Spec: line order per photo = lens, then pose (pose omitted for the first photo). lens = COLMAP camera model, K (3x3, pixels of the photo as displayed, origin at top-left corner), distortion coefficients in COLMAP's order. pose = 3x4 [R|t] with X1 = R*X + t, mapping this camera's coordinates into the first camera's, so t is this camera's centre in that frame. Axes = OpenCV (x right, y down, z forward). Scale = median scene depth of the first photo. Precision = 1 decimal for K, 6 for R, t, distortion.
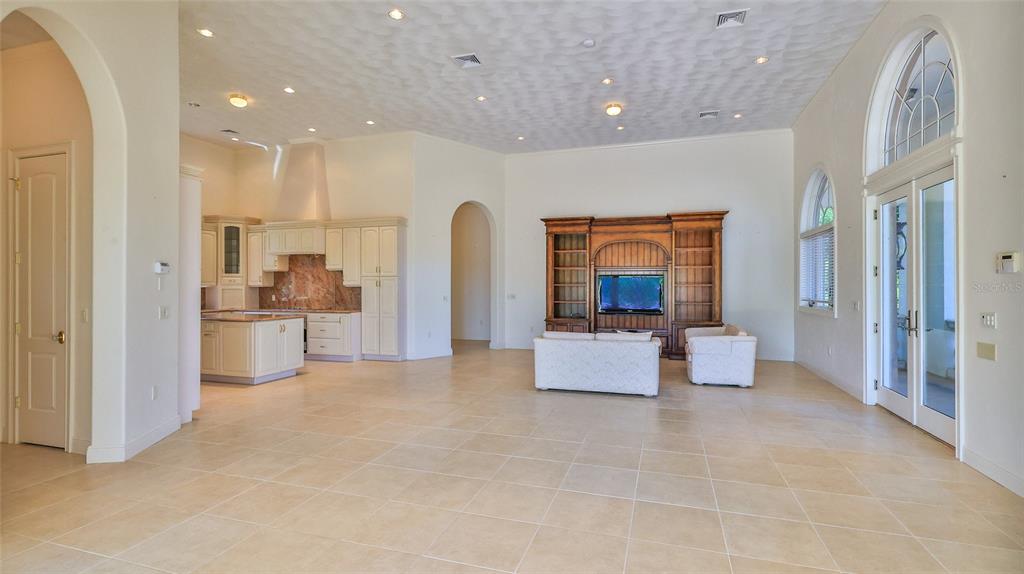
lens RADIAL K [[485.8, 0, 518.0], [0, 485.8, 288.0], [0, 0, 1]] dist [0.044142, -0.000096]
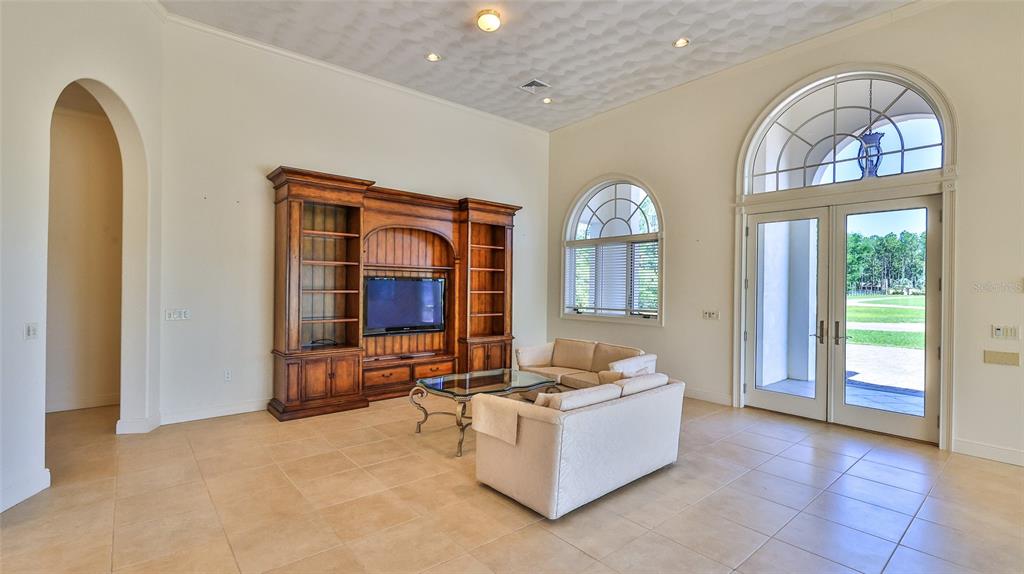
lens RADIAL K [[453.4, 0, 506.6], [0, 453.4, 285.1], [0, 0, 1]] dist [-0.000118, -0.000184]
pose [[0.542144, 0.007074, 0.840256, -0.255217], [-0.006835, 0.999969, -0.004009, -0.015090], [-0.840257, -0.003570, 0.542176, 0.578467]]
